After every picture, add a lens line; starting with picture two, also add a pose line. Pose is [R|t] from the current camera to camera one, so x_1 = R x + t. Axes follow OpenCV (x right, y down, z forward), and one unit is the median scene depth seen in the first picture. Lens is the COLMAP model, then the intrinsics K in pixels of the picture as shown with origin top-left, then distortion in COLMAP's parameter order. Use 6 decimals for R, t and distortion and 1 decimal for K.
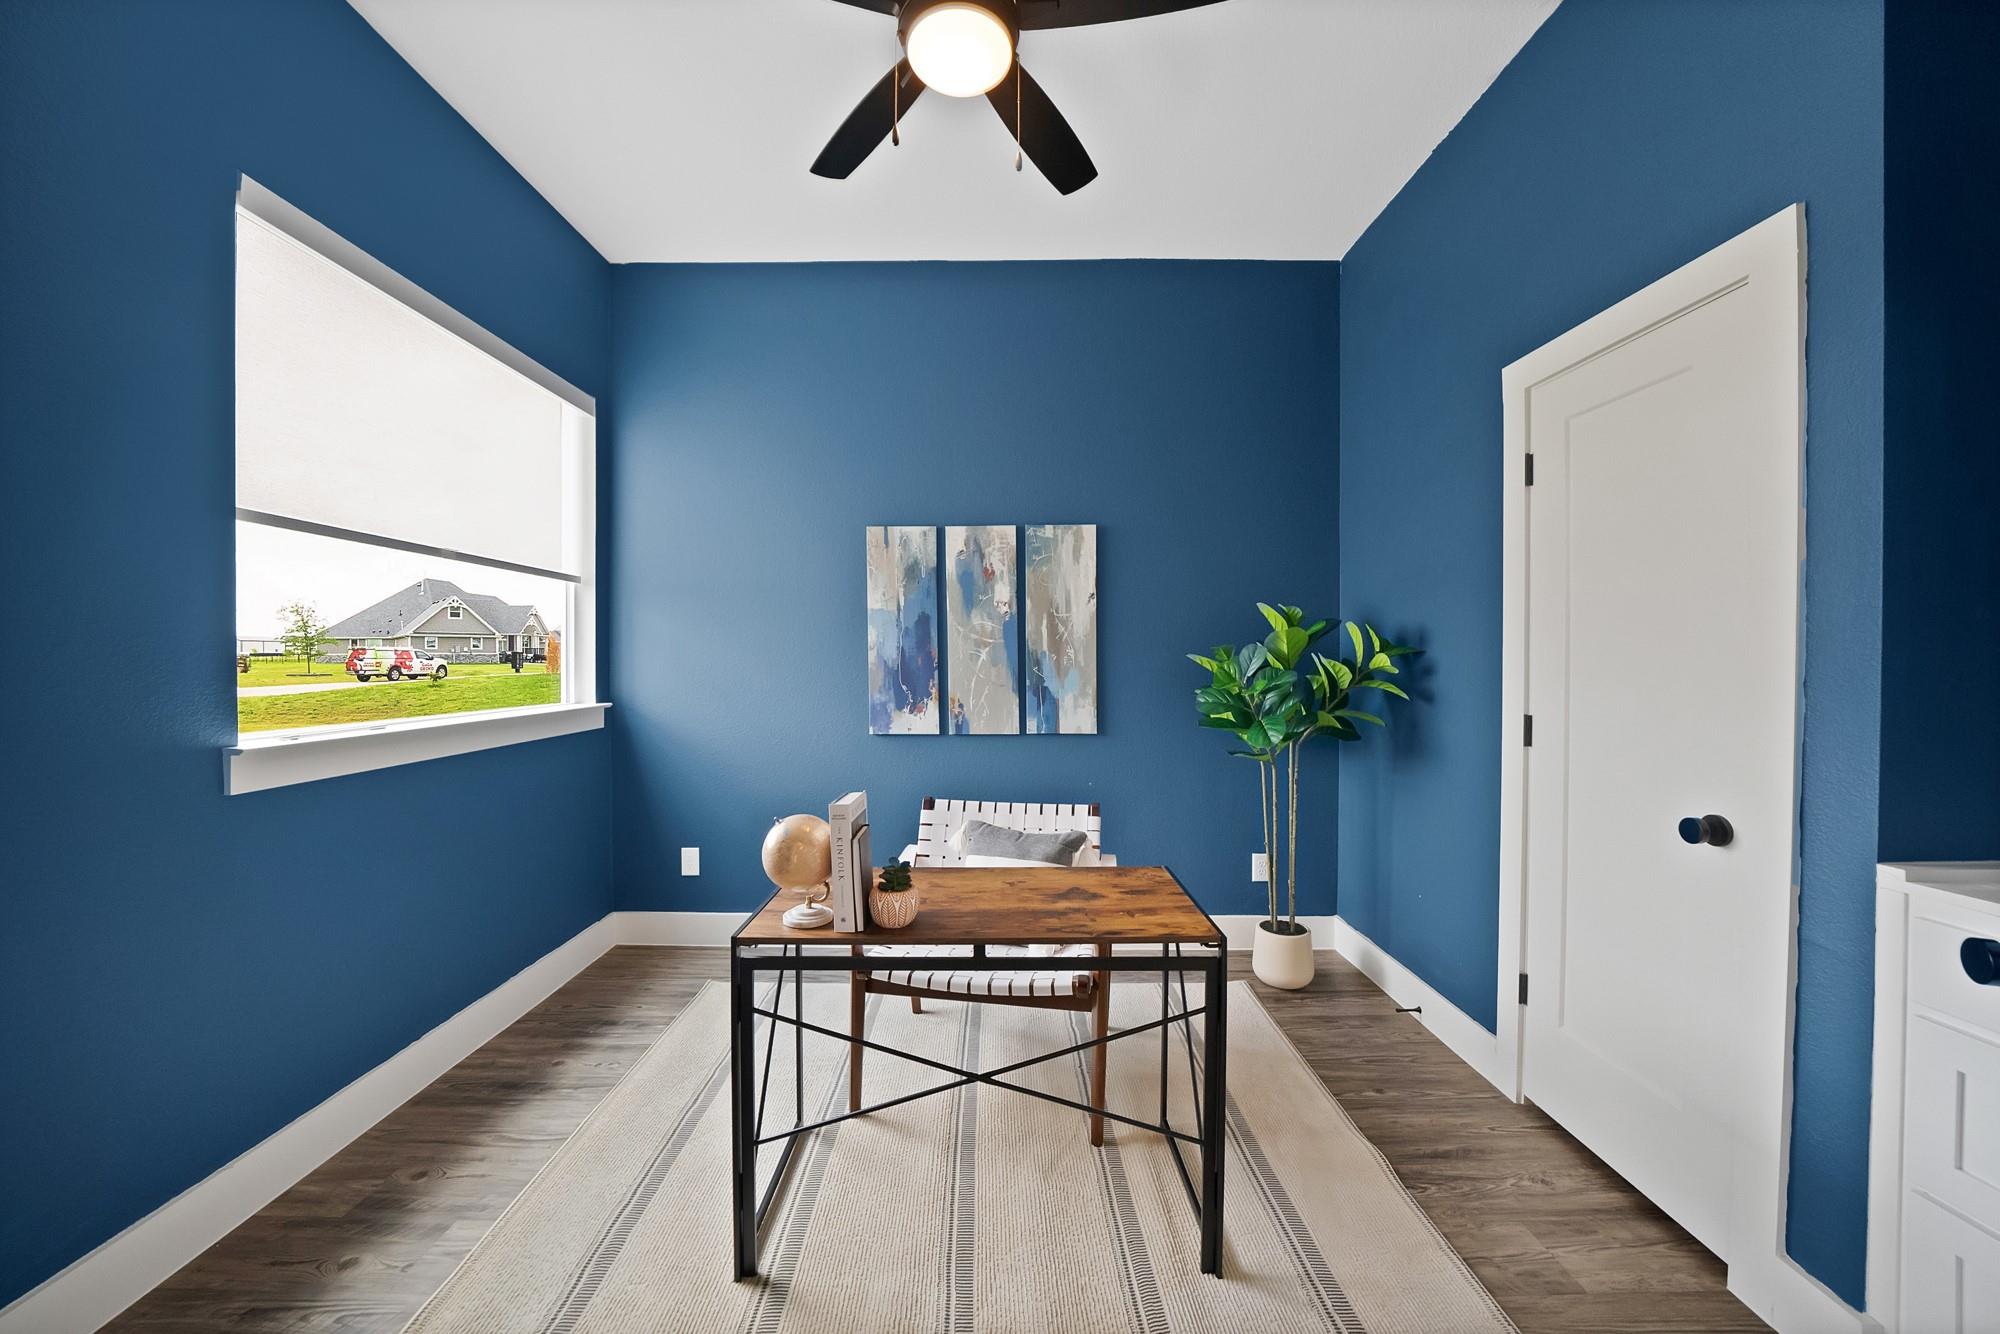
lens RADIAL K [[742.4, 0, 993.6], [0, 742.4, 666.2], [0, 0, 1]] dist [-0.011731, 0.000342]
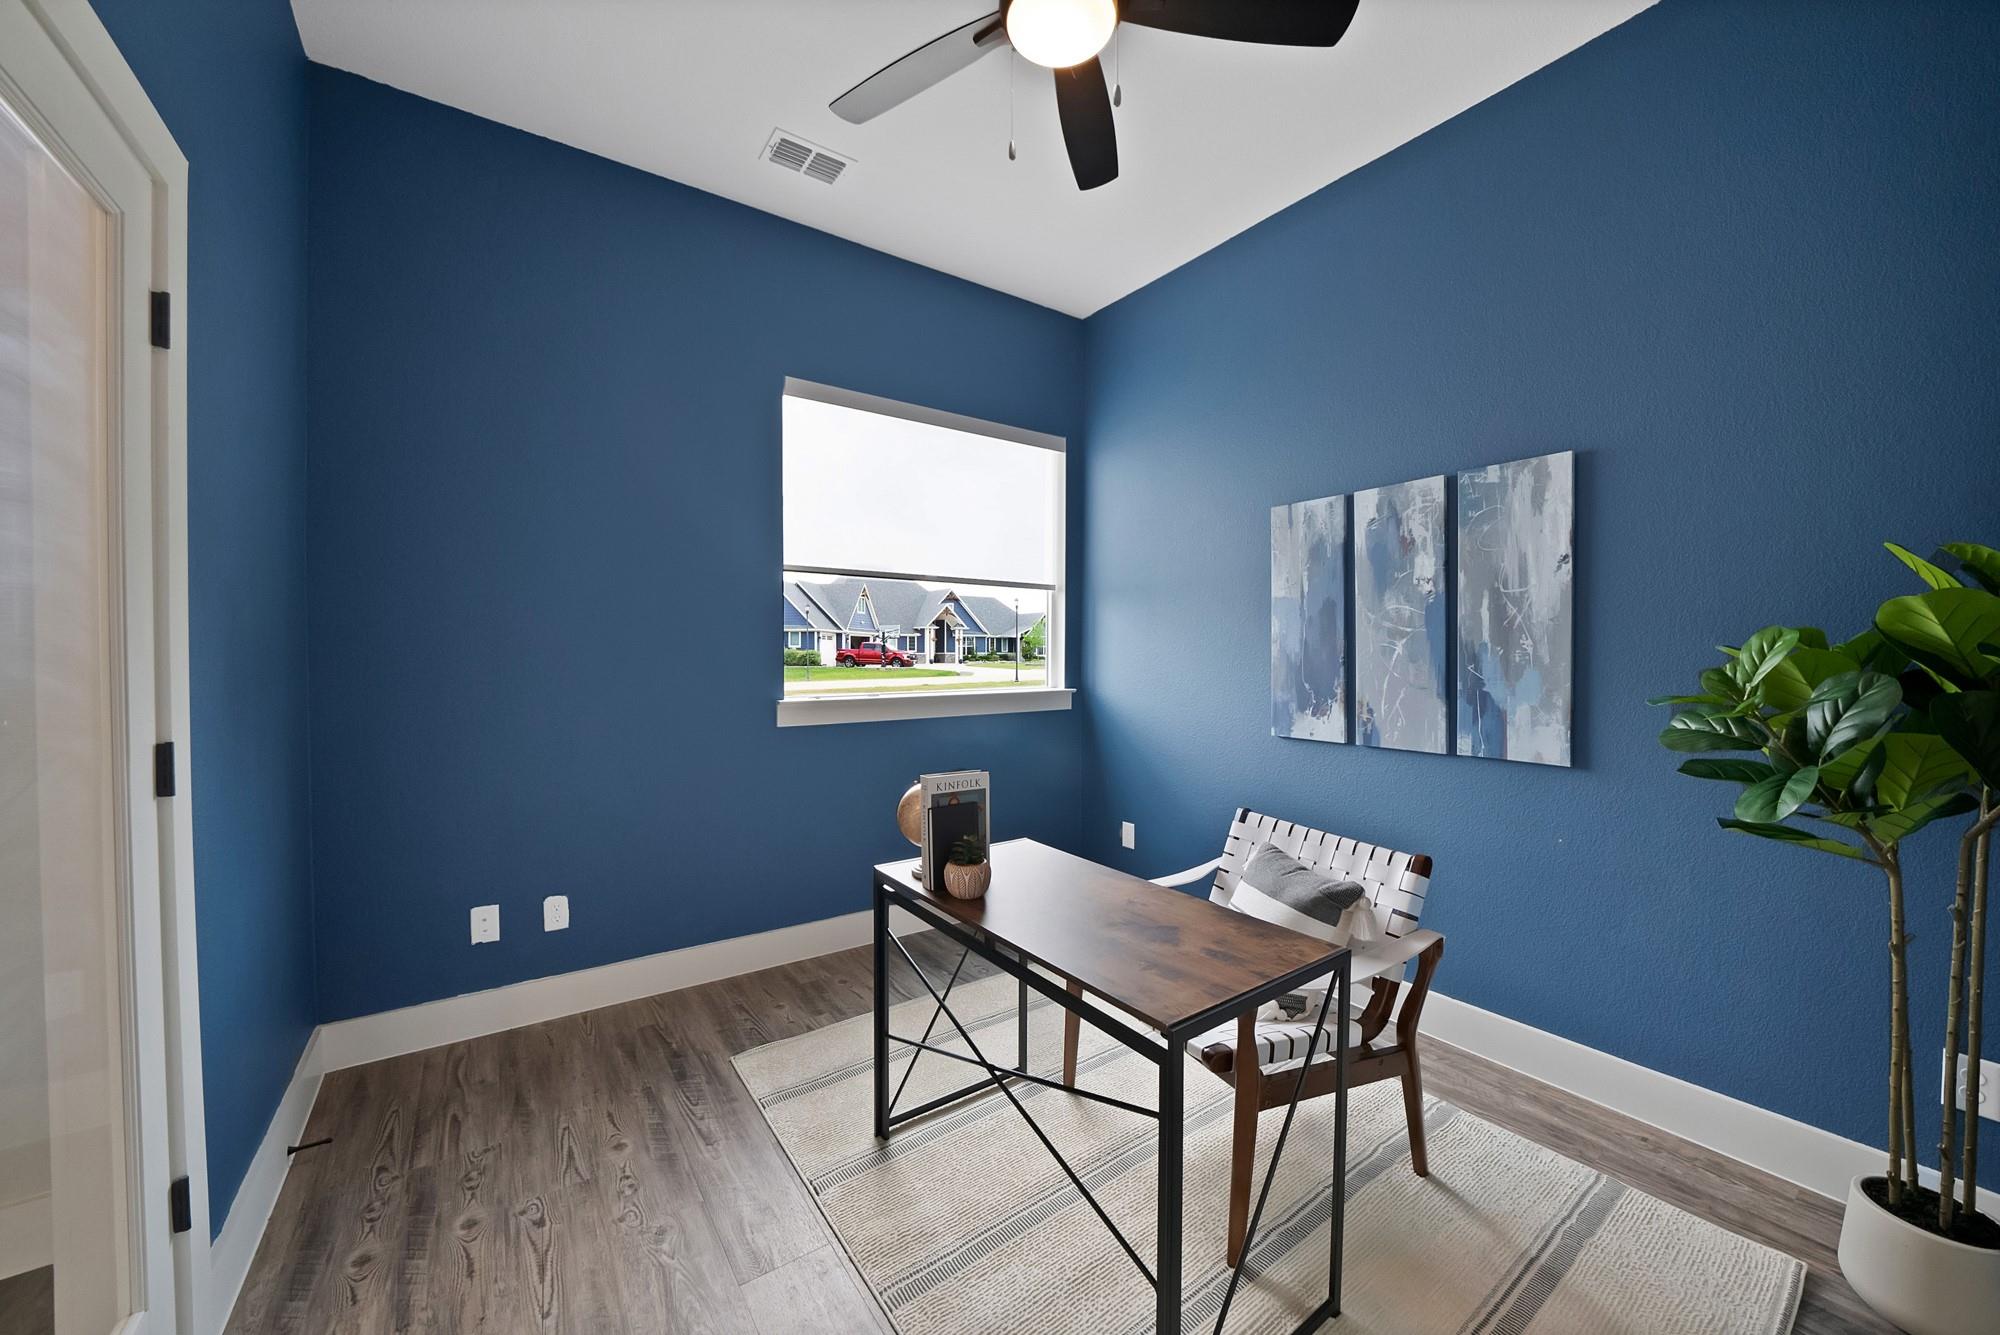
lens RADIAL K [[742.4, 0, 993.6], [0, 742.4, 666.7], [0, 0, 1]] dist [-0.011731, 0.000342]
pose [[0.571368, 0.018324, -0.820490, 0.383374], [-0.010851, 0.999832, 0.014773, -0.002446], [0.820623, 0.000462, 0.571470, 0.202201]]
